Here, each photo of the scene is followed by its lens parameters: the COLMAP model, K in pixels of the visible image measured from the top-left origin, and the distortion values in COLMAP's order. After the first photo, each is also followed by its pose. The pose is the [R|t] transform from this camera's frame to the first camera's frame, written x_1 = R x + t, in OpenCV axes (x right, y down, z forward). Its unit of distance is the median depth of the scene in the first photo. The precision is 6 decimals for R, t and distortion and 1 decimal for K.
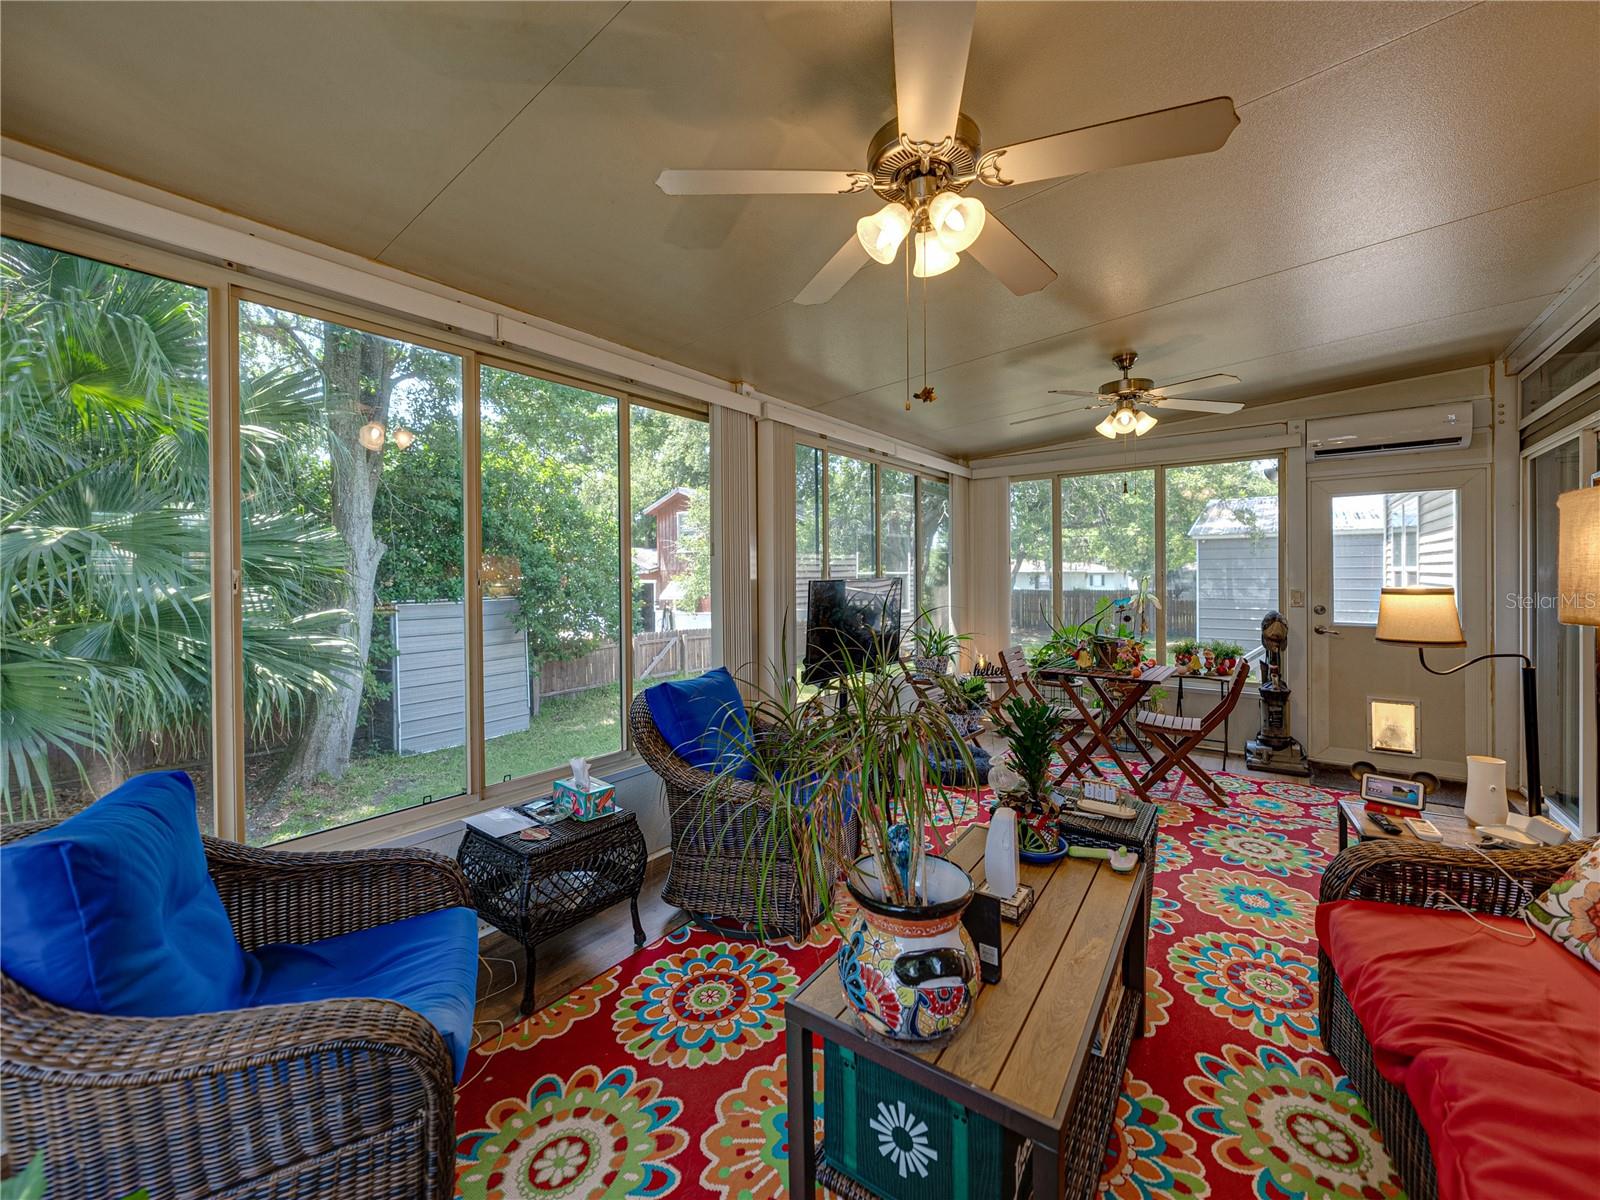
lens RADIAL K [[620.1, 0, 811.4], [0, 620.1, 593.8], [0, 0, 1]] dist [-0.001900, -0.000520]
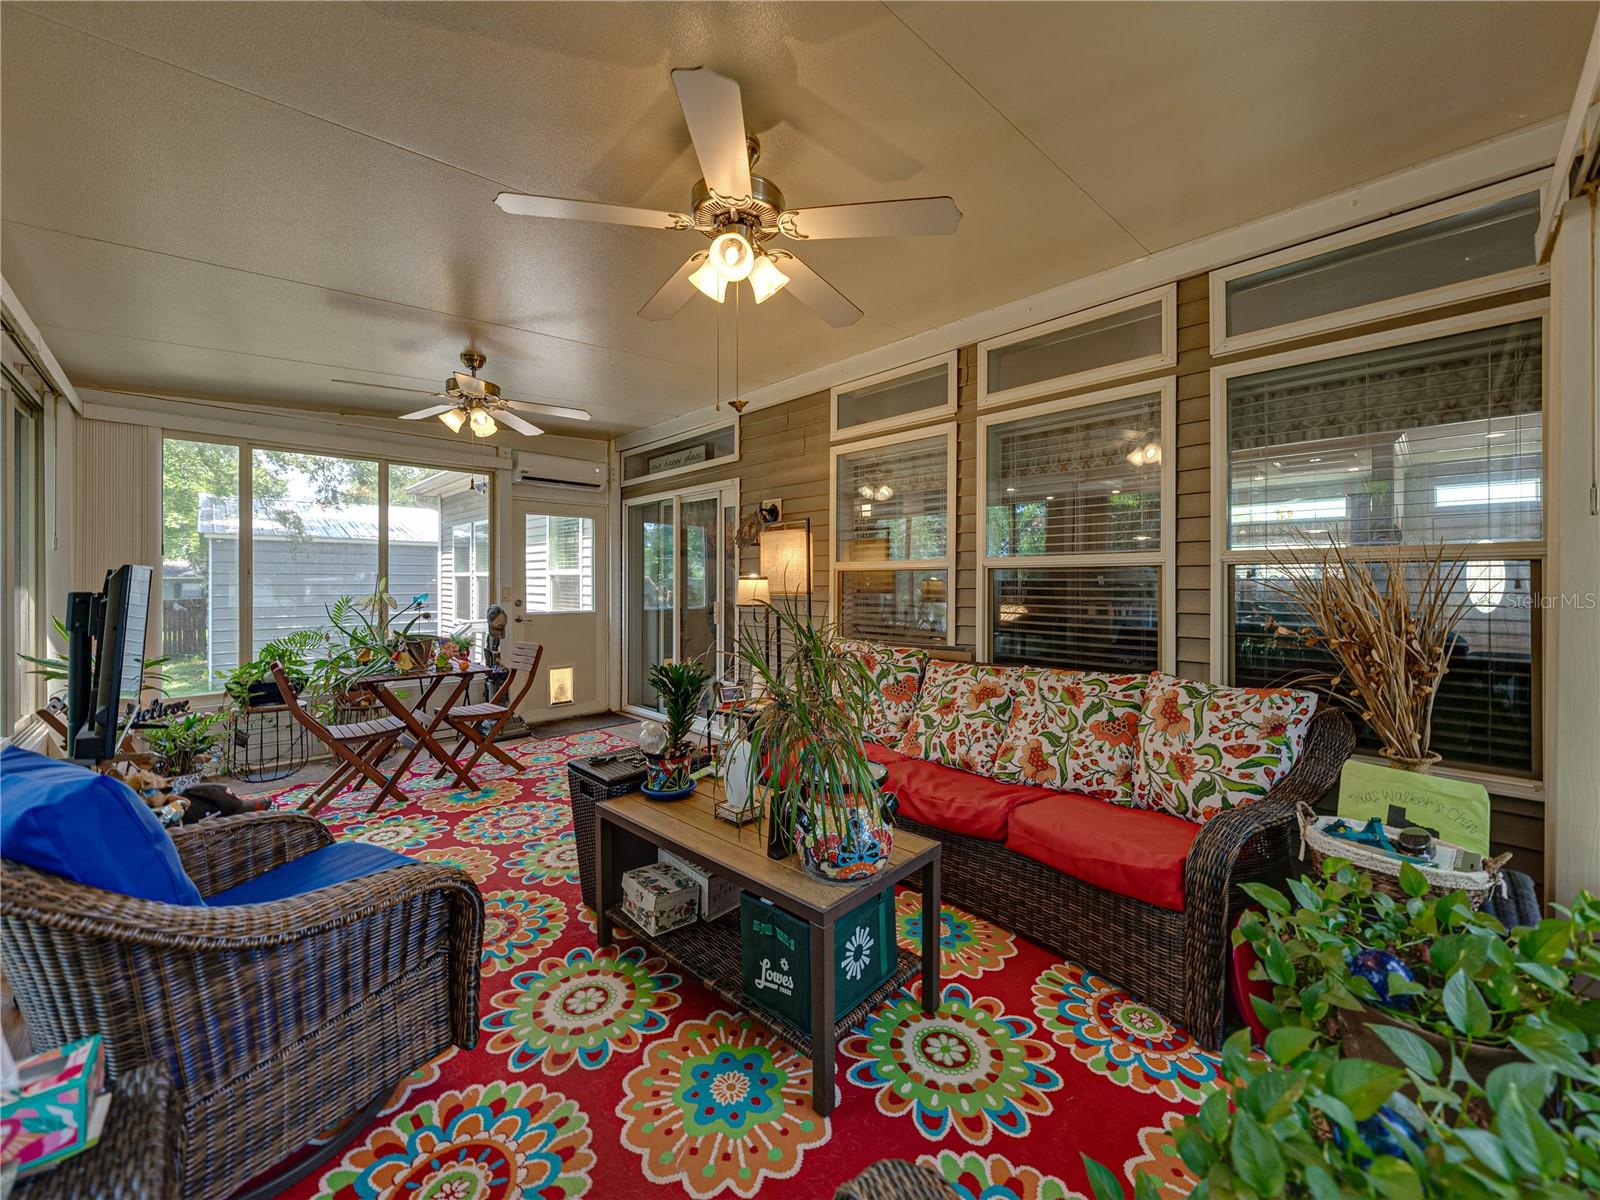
lens RADIAL K [[628.7, 0, 803.3], [0, 628.7, 597.0], [0, 0, 1]] dist [-0.001243, -0.000224]
pose [[0.148493, -0.017932, 0.988751, -0.613313], [0.028607, 0.999495, 0.013830, 0.022476], [-0.988500, 0.026232, 0.148931, 0.428269]]
